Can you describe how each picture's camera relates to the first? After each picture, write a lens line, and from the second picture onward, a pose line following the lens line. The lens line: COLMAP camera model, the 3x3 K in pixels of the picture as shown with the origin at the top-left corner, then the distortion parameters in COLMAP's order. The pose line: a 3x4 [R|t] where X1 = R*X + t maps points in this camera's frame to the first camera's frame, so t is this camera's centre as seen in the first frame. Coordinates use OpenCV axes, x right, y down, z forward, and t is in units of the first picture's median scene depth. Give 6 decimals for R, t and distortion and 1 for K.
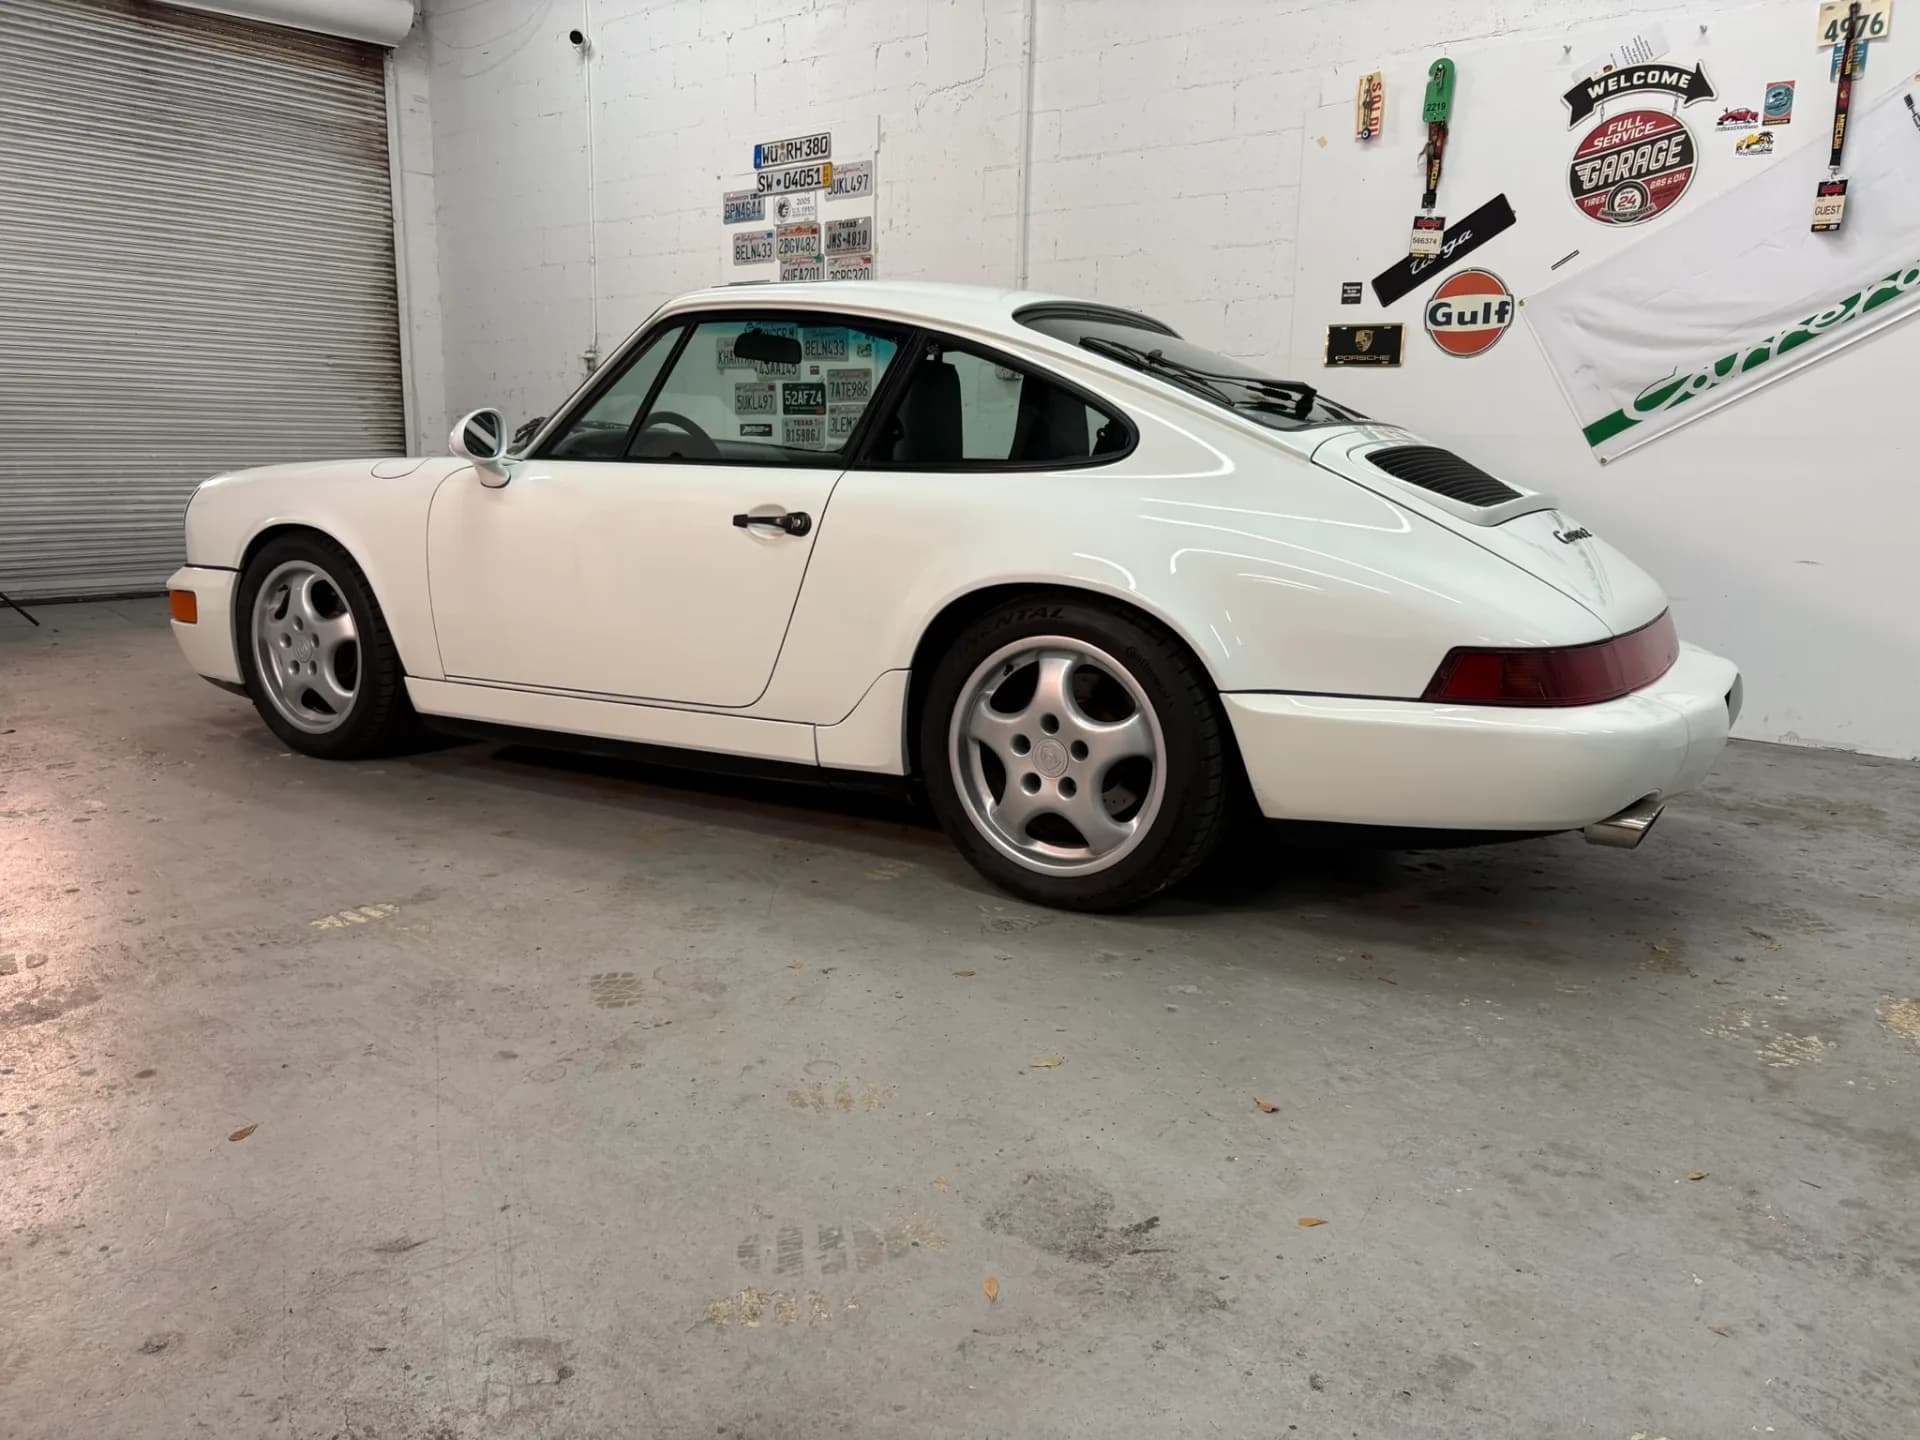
lens RADIAL K [[1445.1, 0, 960.0], [0, 1445.1, 720.0], [0, 0, 1]] dist [0.041848, -0.046610]
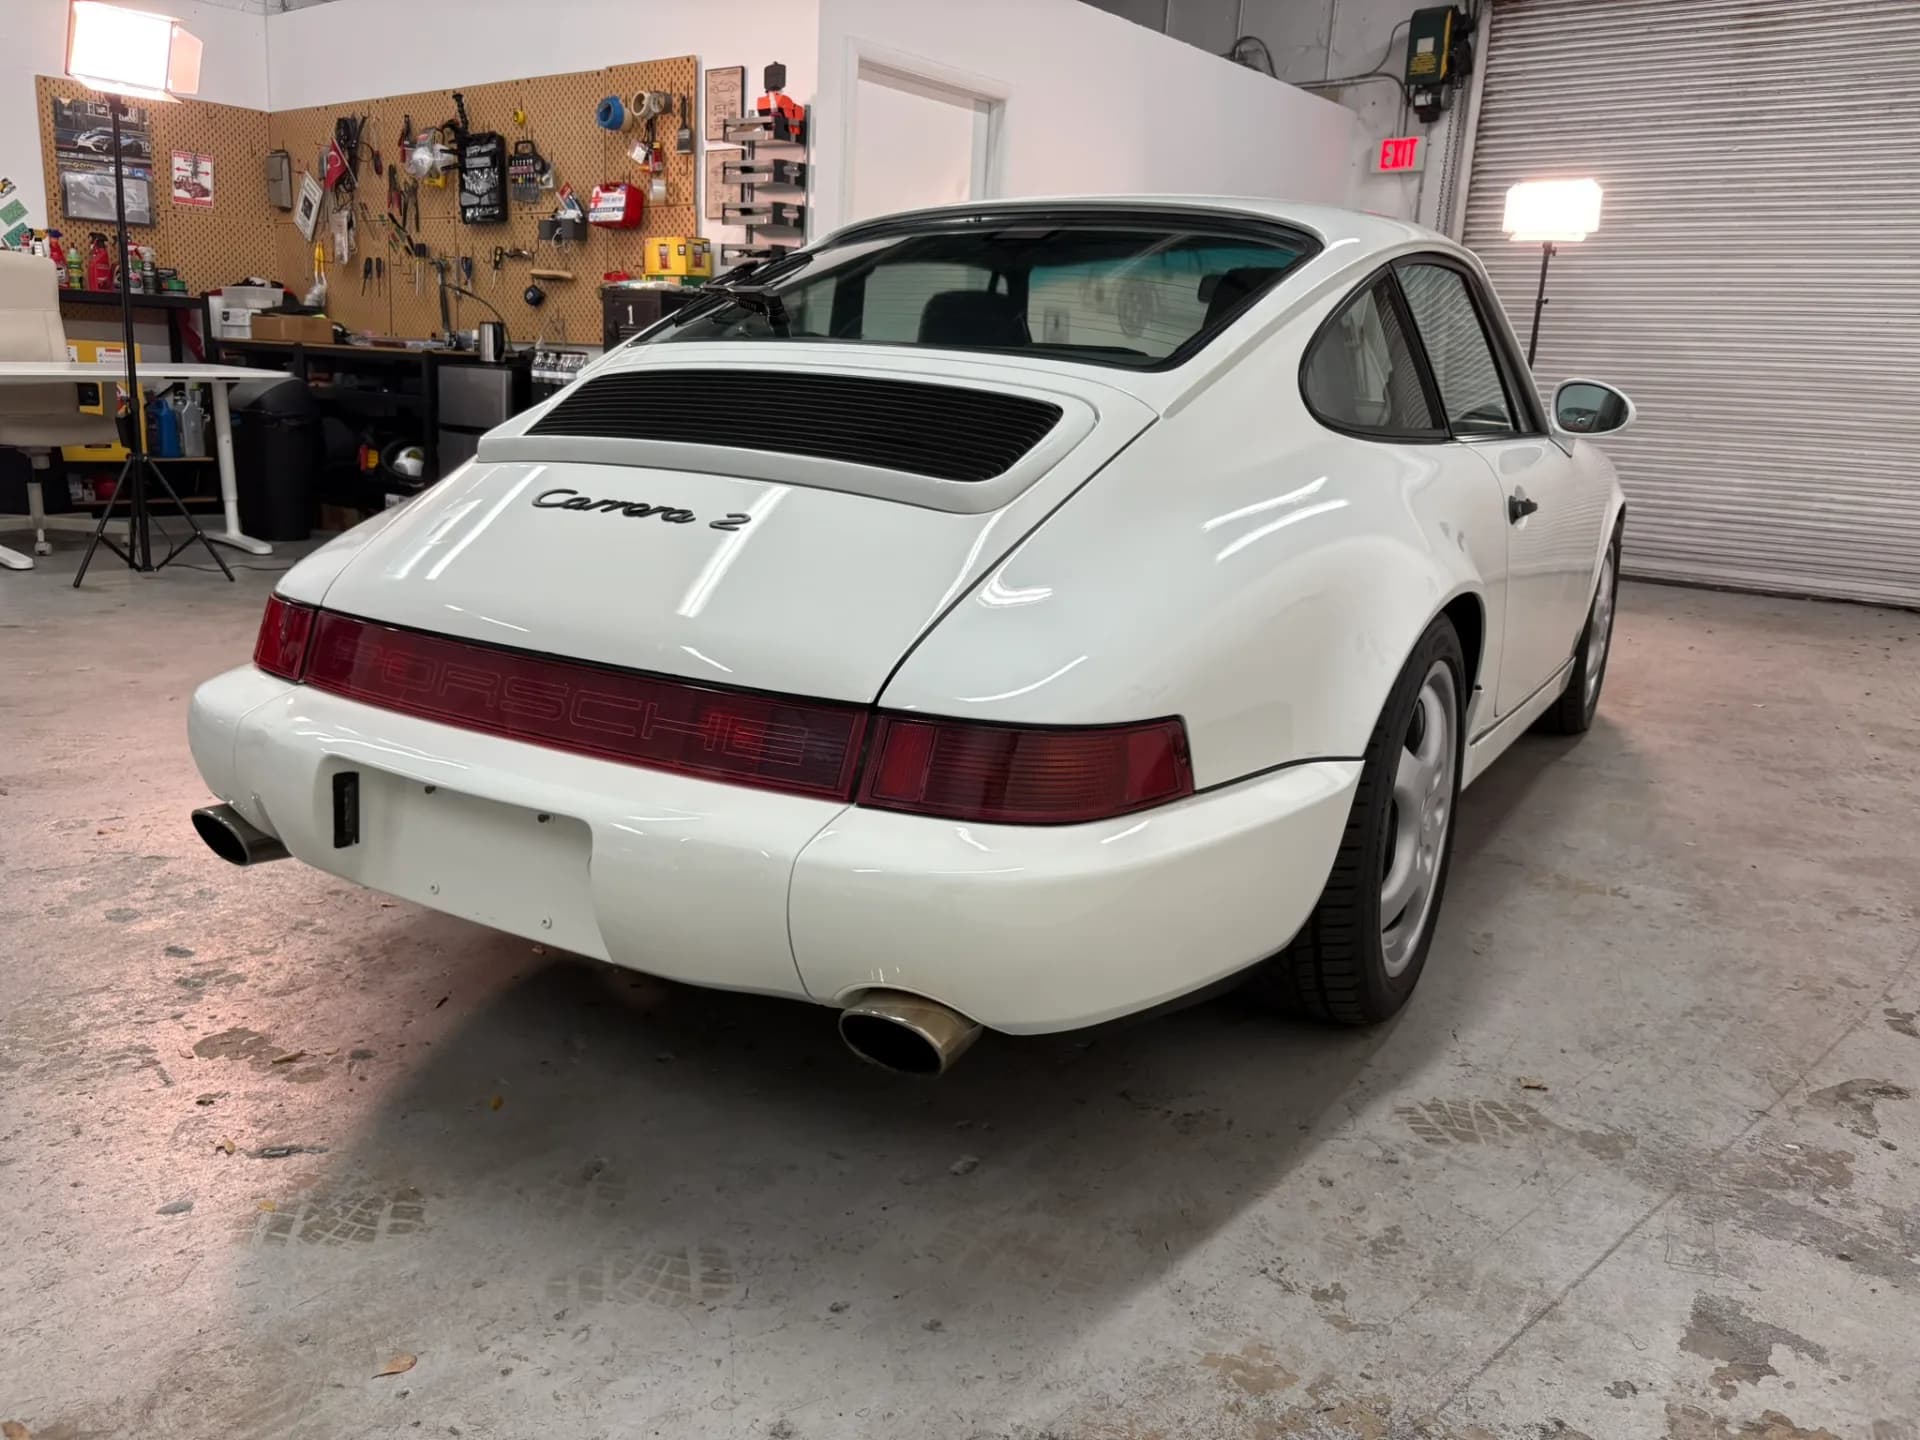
lens RADIAL K [[1455.4, 0, 966.6], [0, 1455.4, 718.3], [0, 0, 1]] dist [0.054111, -0.069318]
pose [[0.022569, 0.212038, -0.977001, 0.650119], [-0.234872, 0.951023, 0.200974, -0.124920], [0.971764, 0.224934, 0.071265, 0.695460]]
